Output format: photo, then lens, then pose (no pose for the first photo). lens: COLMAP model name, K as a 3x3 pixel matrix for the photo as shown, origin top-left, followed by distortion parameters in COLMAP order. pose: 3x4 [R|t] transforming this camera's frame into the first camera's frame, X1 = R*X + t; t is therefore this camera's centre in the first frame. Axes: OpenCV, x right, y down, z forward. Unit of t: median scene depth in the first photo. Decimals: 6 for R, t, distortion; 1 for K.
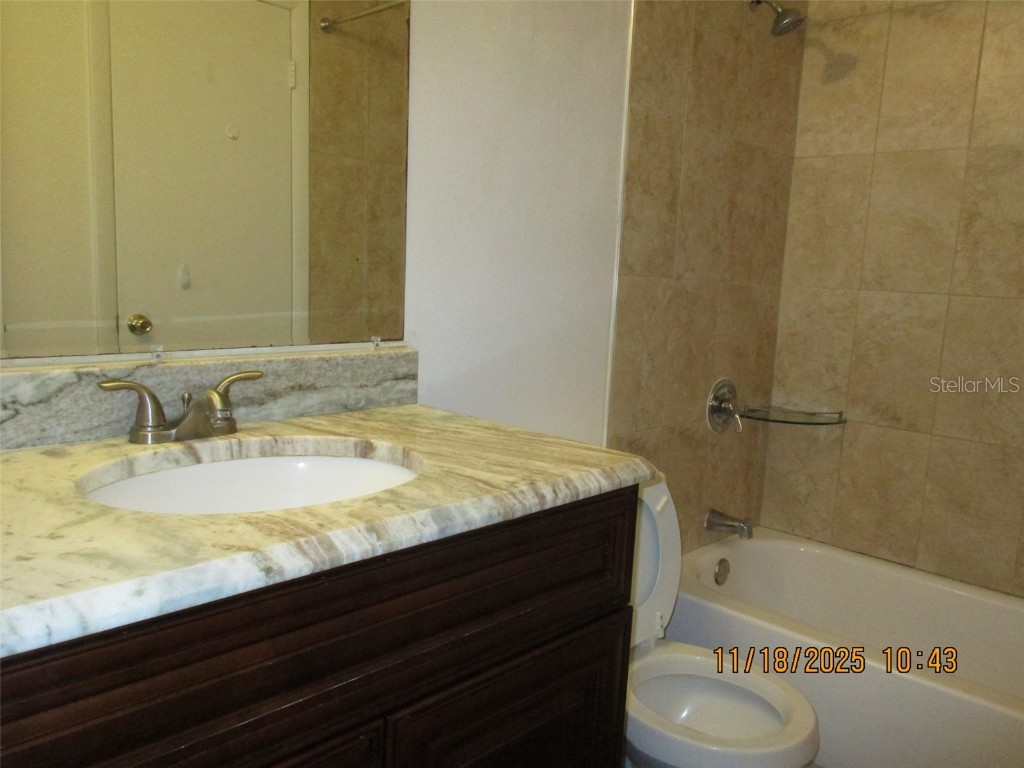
lens RADIAL K [[809.4, 0, 516.8], [0, 809.4, 384.7], [0, 0, 1]] dist [-0.004635, 0.001452]
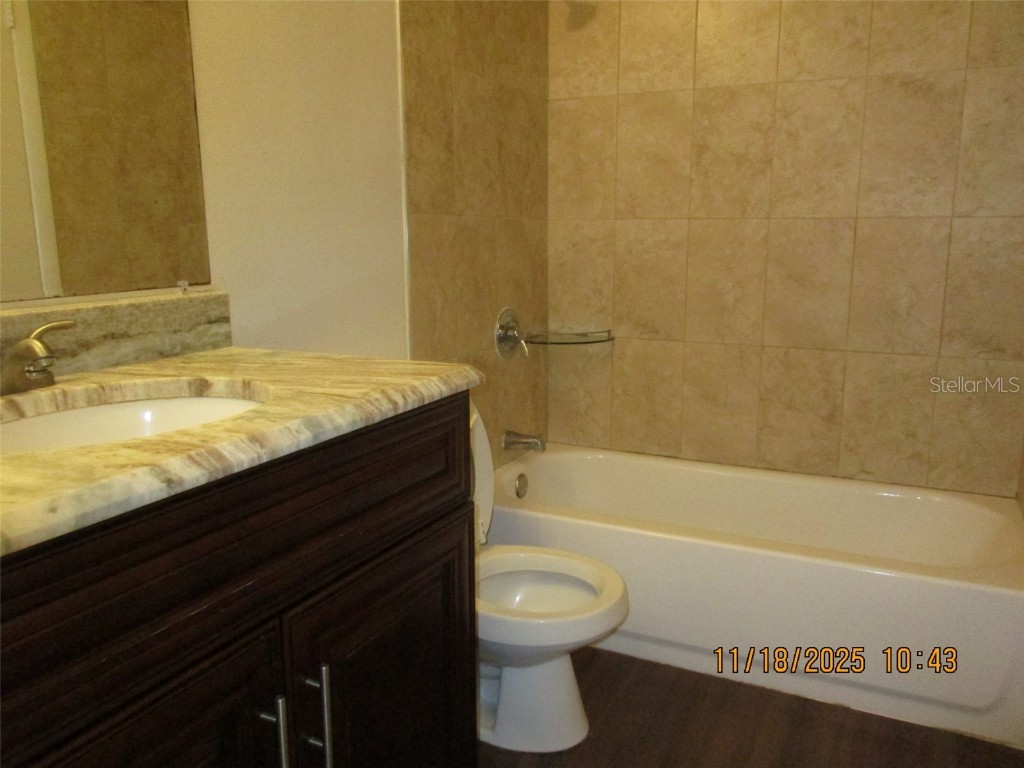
lens RADIAL K [[809.4, 0, 516.8], [0, 809.4, 384.7], [0, 0, 1]] dist [-0.004635, 0.001452]
pose [[0.952242, -0.108034, 0.285594, -0.059369], [0.093266, 0.993527, 0.064856, 0.028834], [-0.290752, -0.035122, 0.956154, -0.044787]]
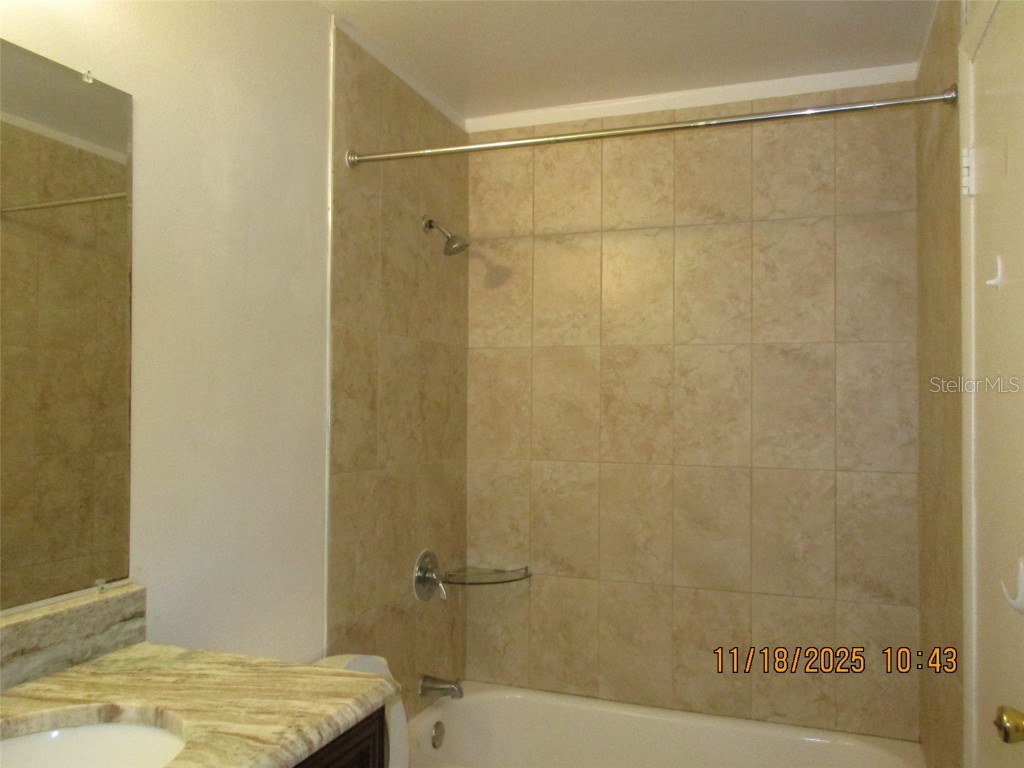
lens RADIAL K [[810.3, 0, 518.8], [0, 810.3, 379.0], [0, 0, 1]] dist [0.001350, -0.014498]
pose [[0.918874, -0.032031, 0.393249, -0.061882], [0.094193, 0.985688, -0.139807, -0.083431], [-0.383143, 0.165506, 0.908740, -0.098505]]
